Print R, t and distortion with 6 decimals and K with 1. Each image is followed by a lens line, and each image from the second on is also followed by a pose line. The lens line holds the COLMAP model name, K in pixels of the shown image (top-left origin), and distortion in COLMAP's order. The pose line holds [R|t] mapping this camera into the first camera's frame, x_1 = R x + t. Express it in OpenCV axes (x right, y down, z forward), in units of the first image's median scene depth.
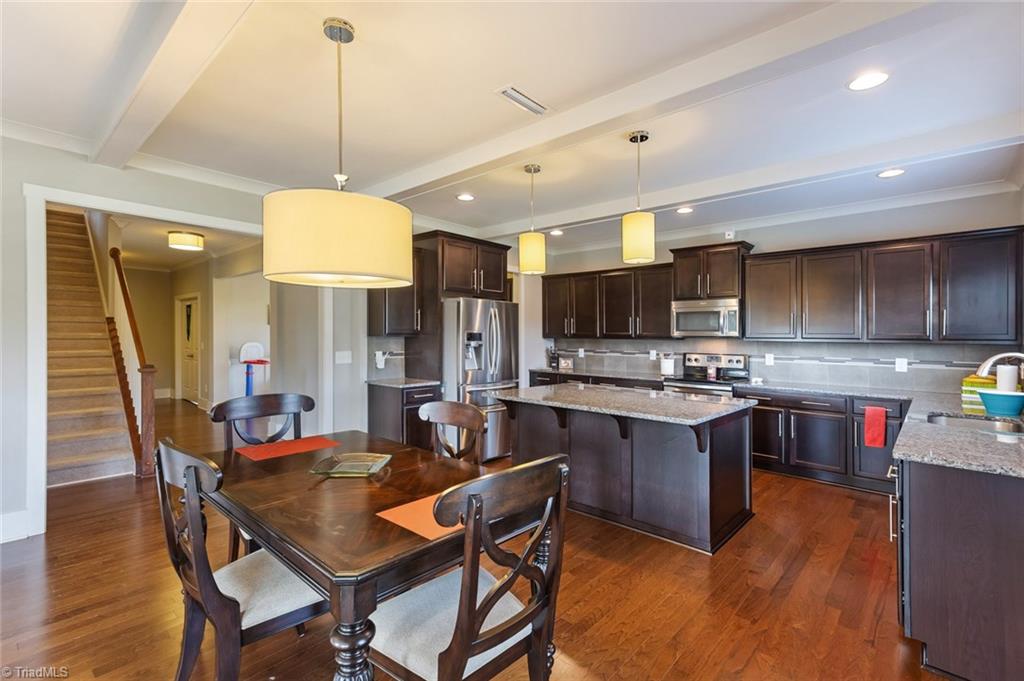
lens RADIAL K [[475.2, 0, 510.9], [0, 475.2, 336.6], [0, 0, 1]] dist [-0.002589, -0.000410]
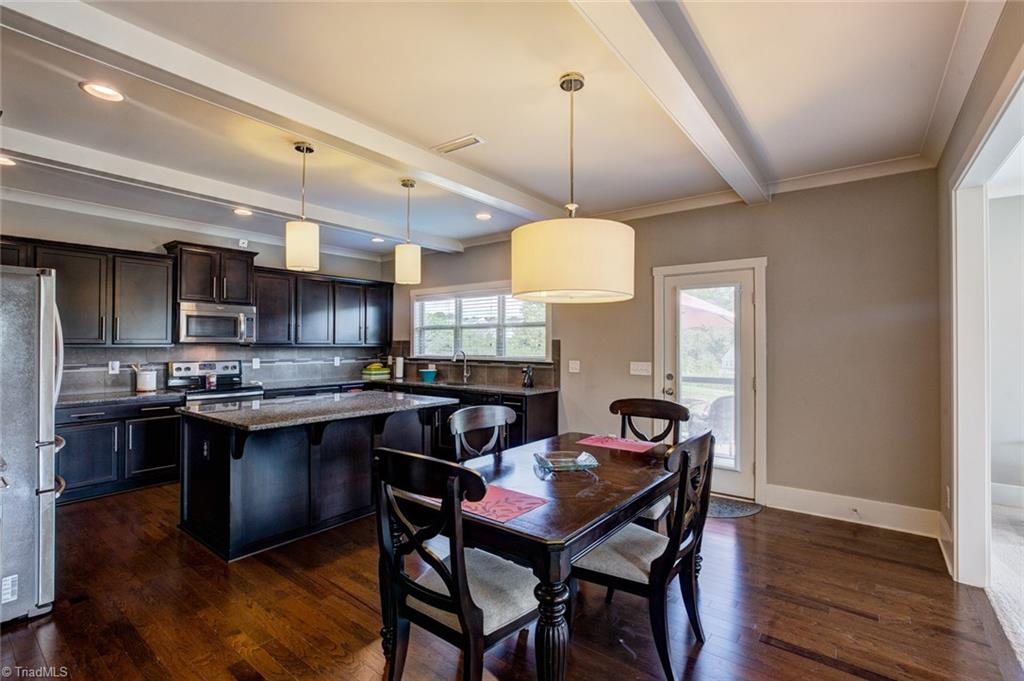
lens RADIAL K [[475.2, 0, 510.4], [0, 475.2, 338.1], [0, 0, 1]] dist [-0.002589, -0.000410]
pose [[-0.074085, 0.003994, 0.997244, -0.589550], [0.005103, 0.999980, -0.003626, -0.003078], [-0.997239, 0.004820, -0.074104, 0.494158]]
